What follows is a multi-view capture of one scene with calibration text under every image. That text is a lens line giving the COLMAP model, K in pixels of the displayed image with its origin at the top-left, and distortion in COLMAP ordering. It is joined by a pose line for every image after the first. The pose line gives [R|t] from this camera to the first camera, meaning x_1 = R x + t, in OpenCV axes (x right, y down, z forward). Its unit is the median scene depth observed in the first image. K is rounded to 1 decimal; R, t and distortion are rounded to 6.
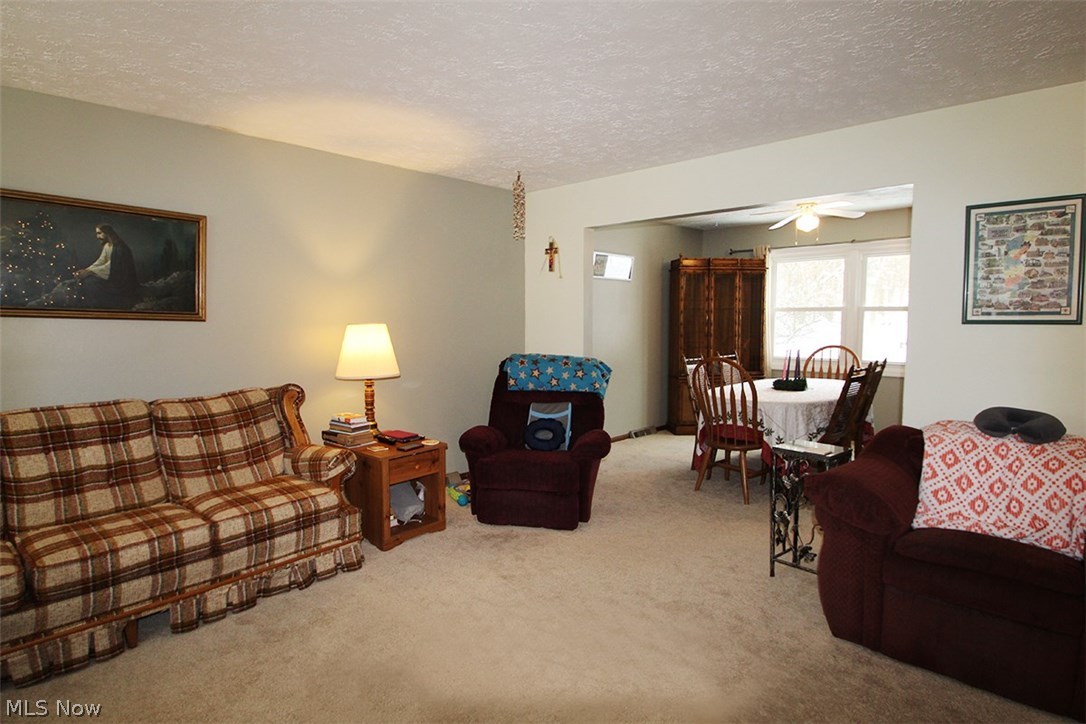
lens RADIAL K [[596.3, 0, 528.5], [0, 596.3, 361.0], [0, 0, 1]] dist [-0.004679, -0.000466]
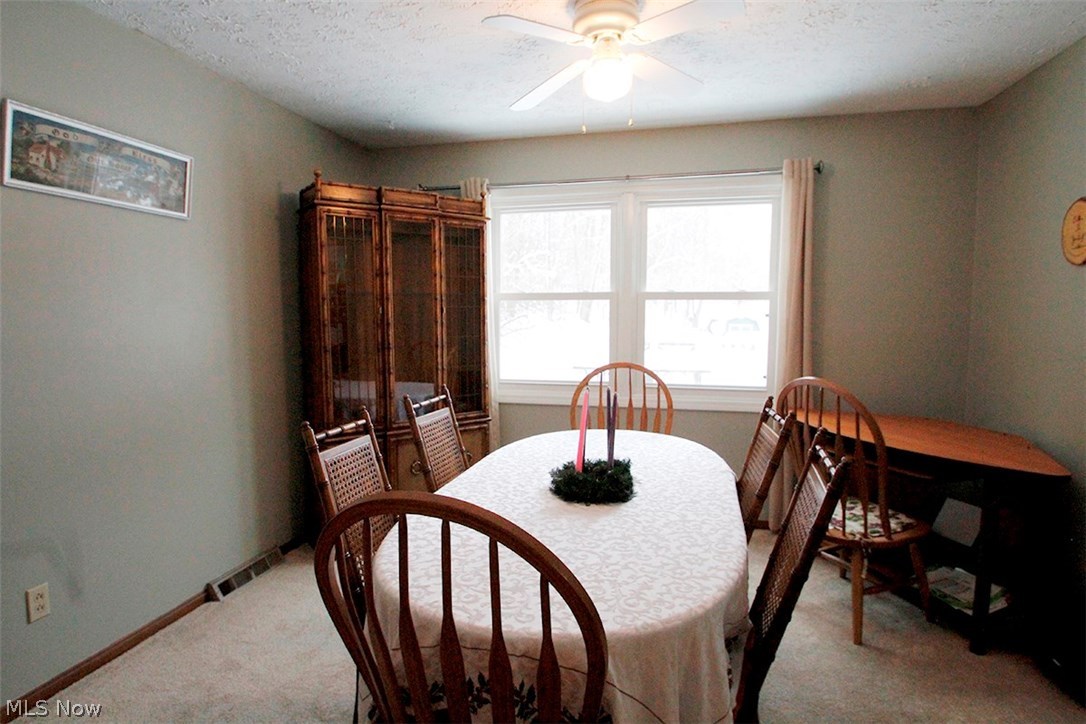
lens RADIAL K [[596.3, 0, 528.5], [0, 596.3, 361.0], [0, 0, 1]] dist [-0.004679, -0.000466]
pose [[0.870303, -0.044293, 0.490522, 0.165169], [0.035056, 0.998993, 0.028009, -0.041521], [-0.491268, -0.007180, 0.870979, 0.518199]]
